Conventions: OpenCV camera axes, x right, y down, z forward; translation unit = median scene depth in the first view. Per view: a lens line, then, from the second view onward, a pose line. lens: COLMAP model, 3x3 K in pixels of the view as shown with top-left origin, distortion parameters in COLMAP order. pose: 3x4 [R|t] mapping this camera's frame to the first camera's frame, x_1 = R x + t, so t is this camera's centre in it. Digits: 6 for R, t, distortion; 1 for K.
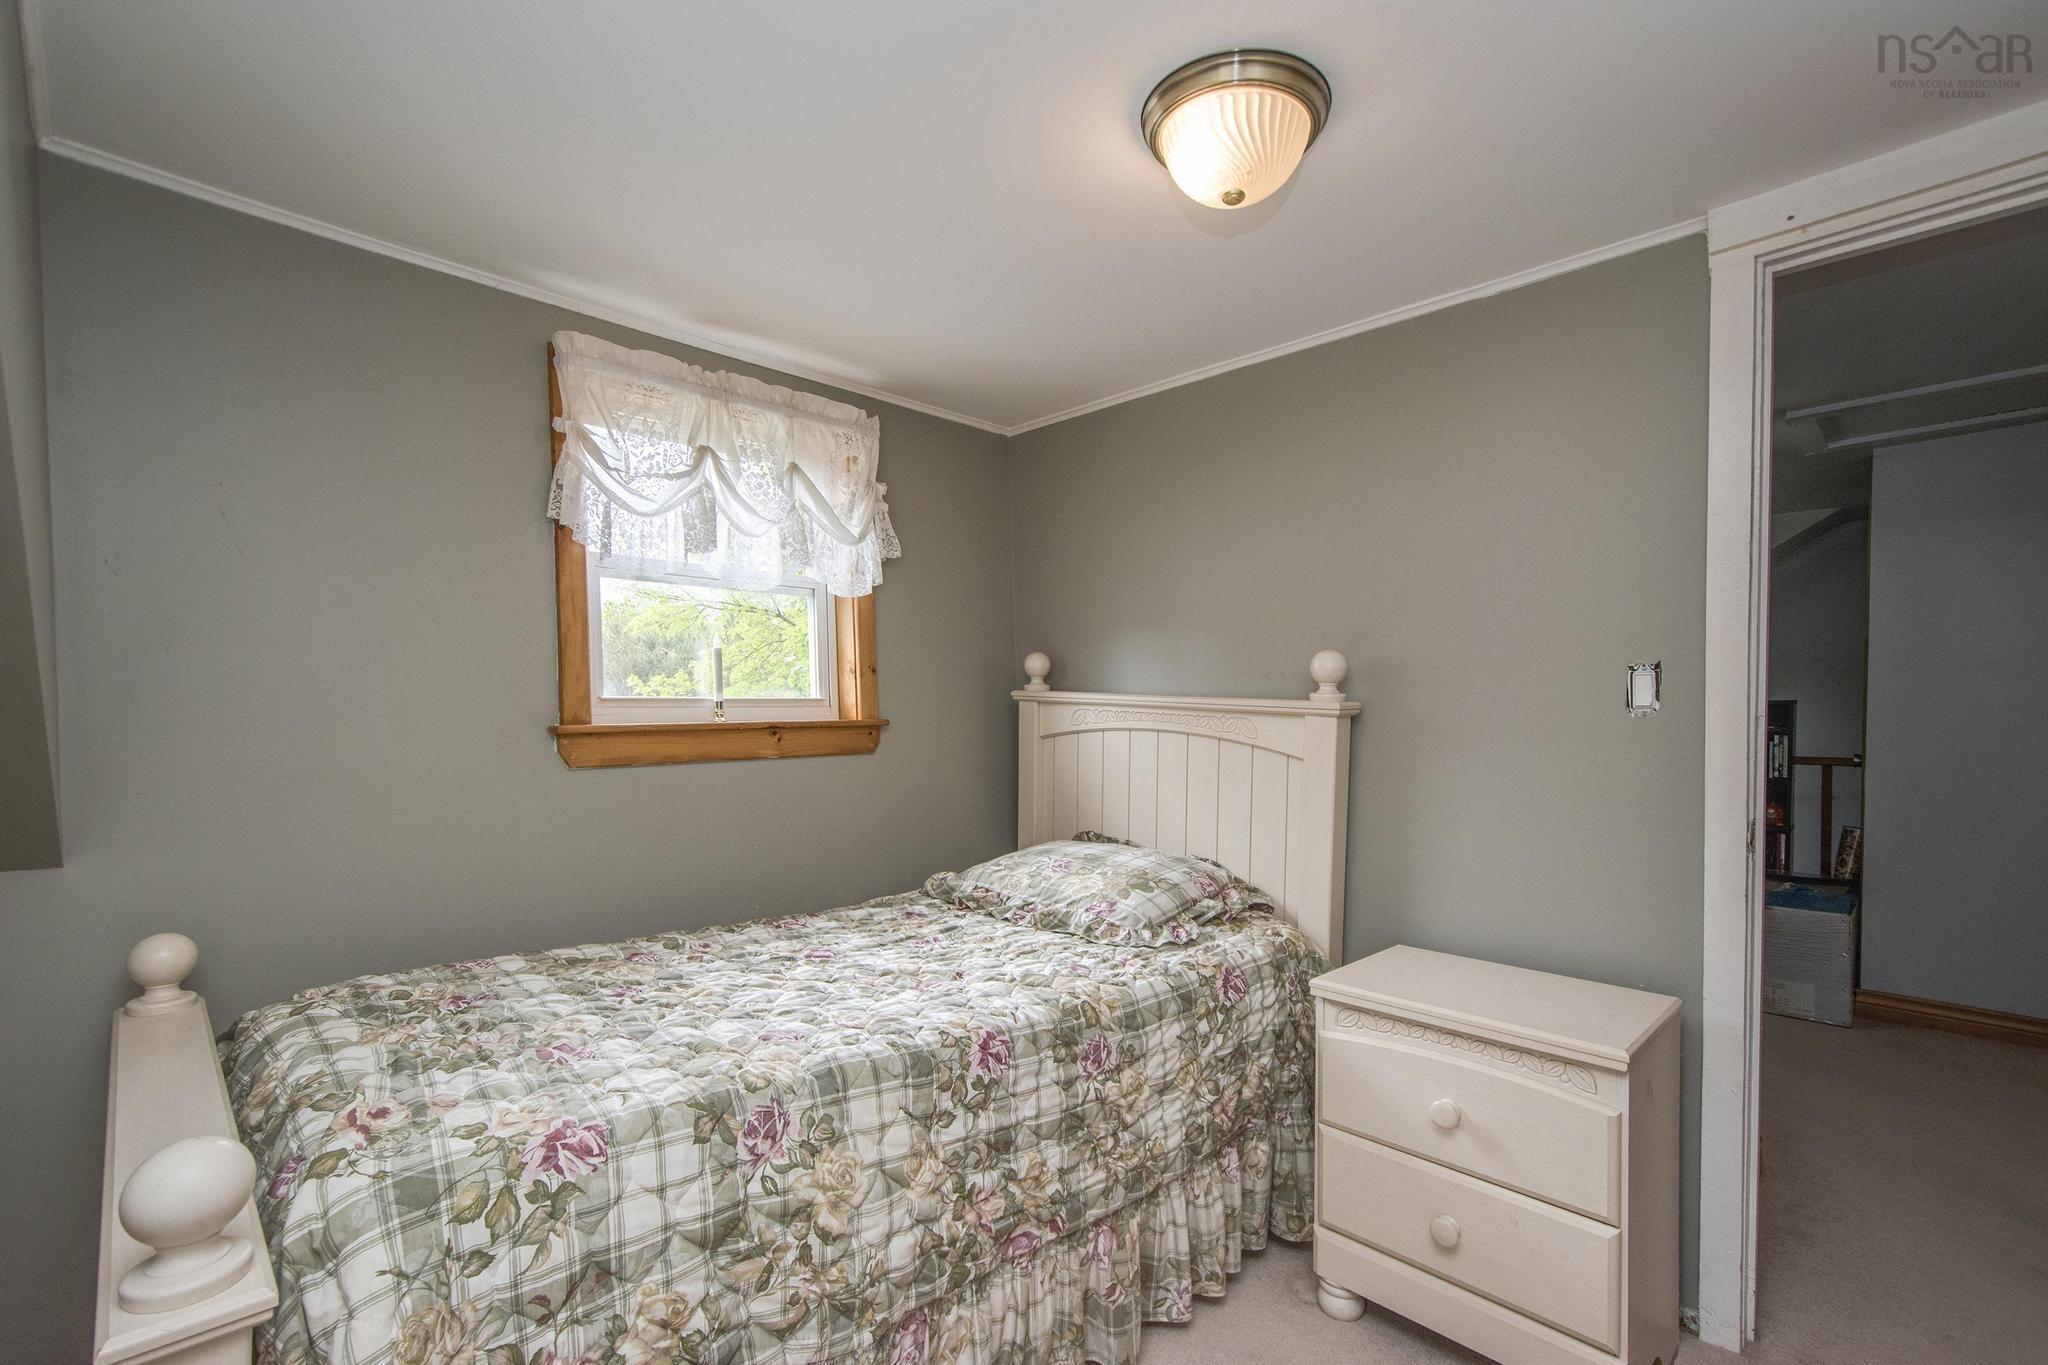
lens RADIAL K [[900.4, 0, 1038.3], [0, 900.4, 720.1], [0, 0, 1]] dist [0.003312, -0.001001]
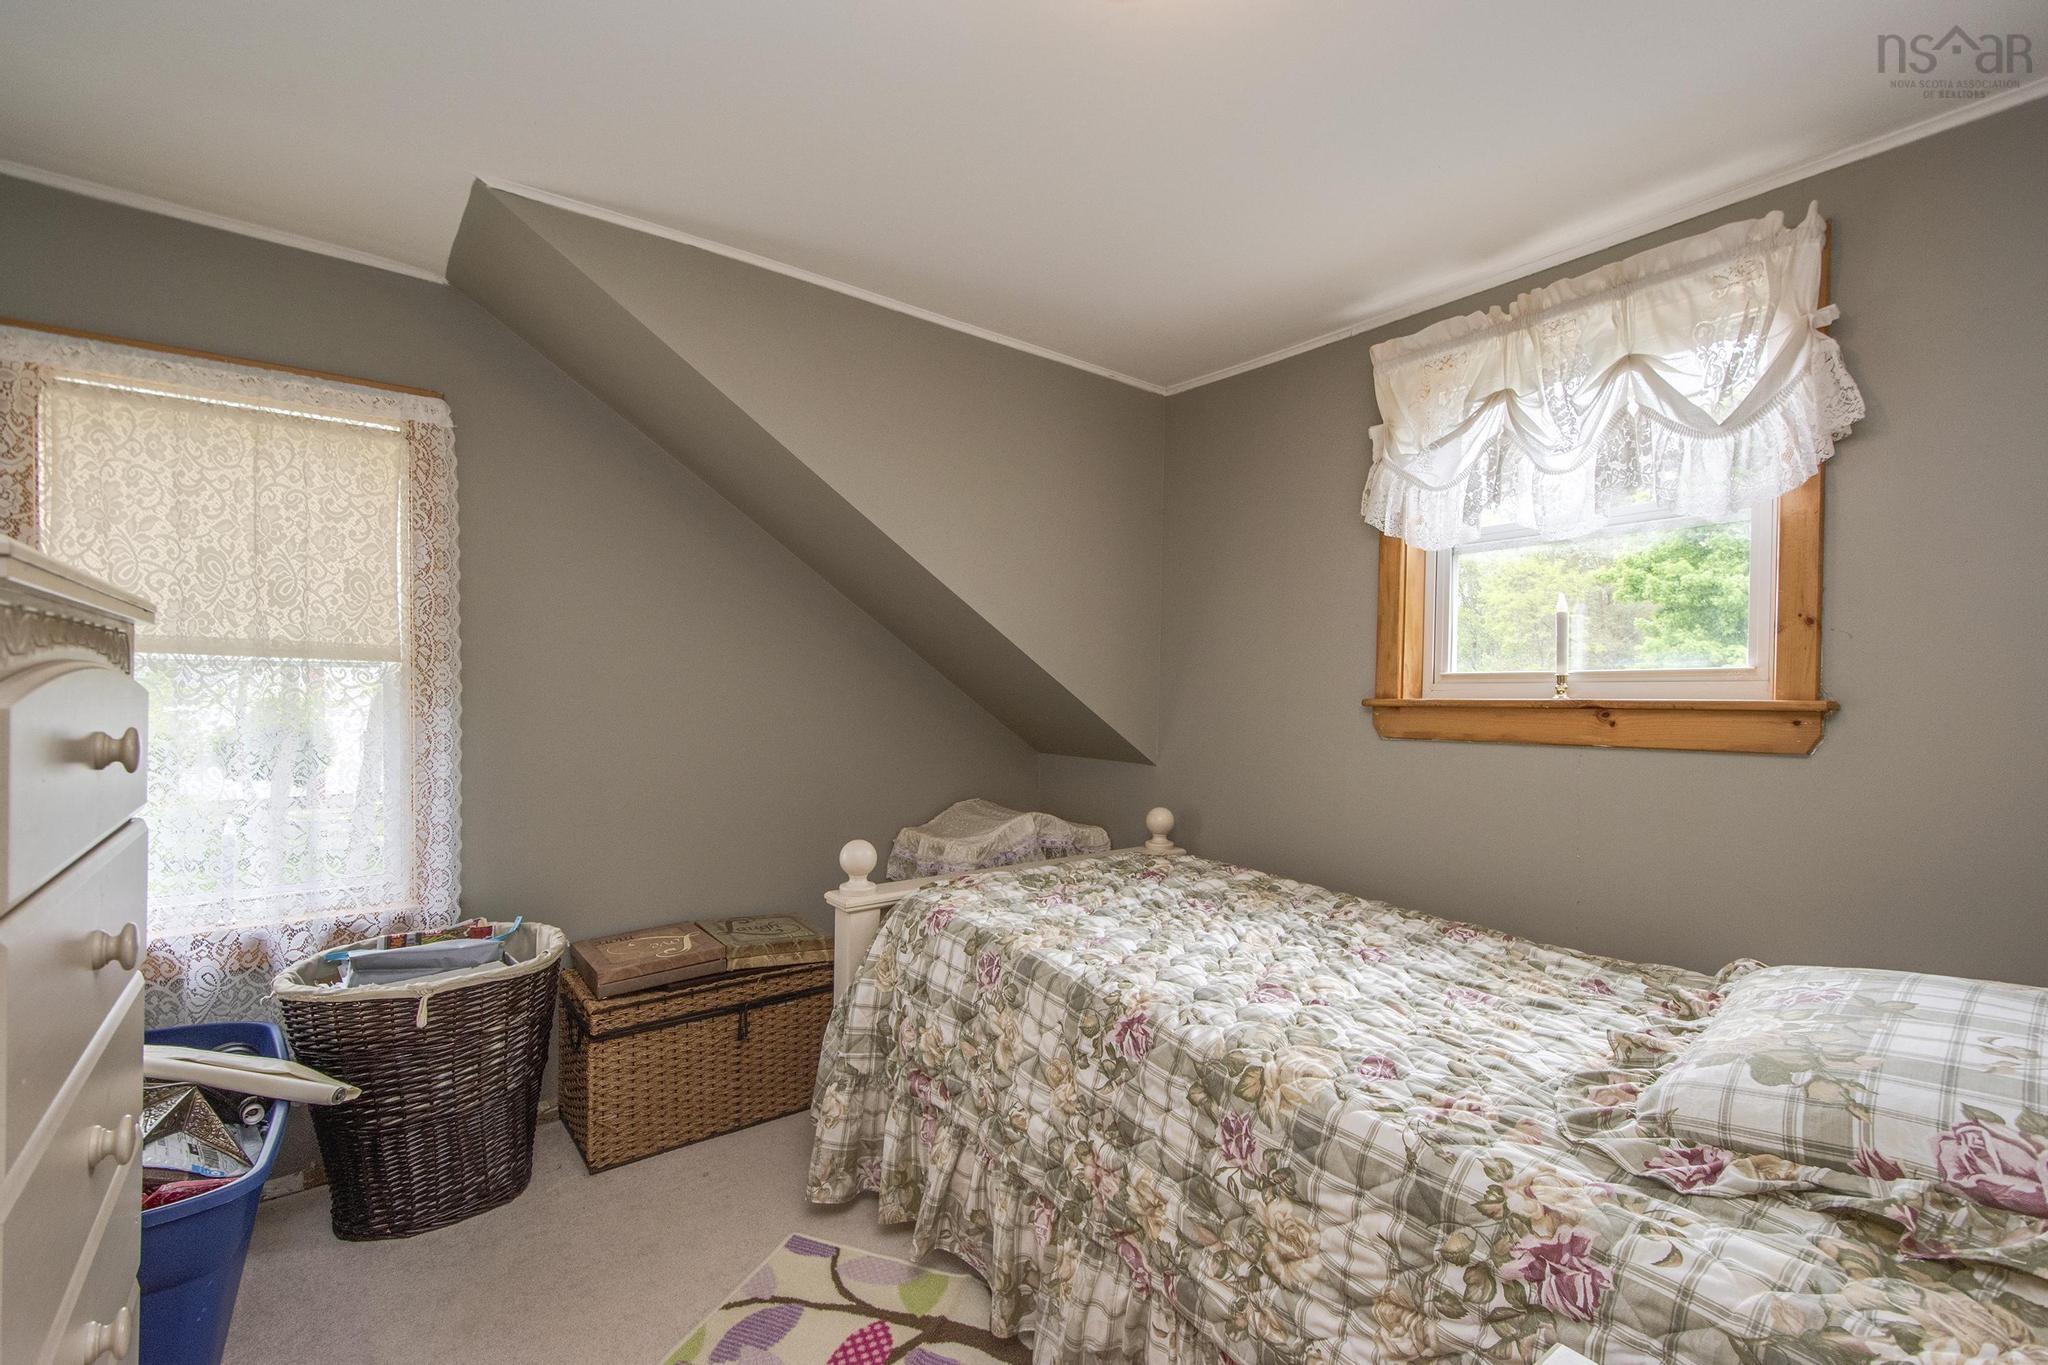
lens RADIAL K [[896.6, 0, 1021.5], [0, 896.6, 698.3], [0, 0, 1]] dist [0.065491, -0.000229]
pose [[-0.115840, 0.015024, -0.993154, 0.803667], [-0.015042, 0.999744, 0.016878, -0.009356], [0.993154, 0.016895, -0.115584, 0.853392]]
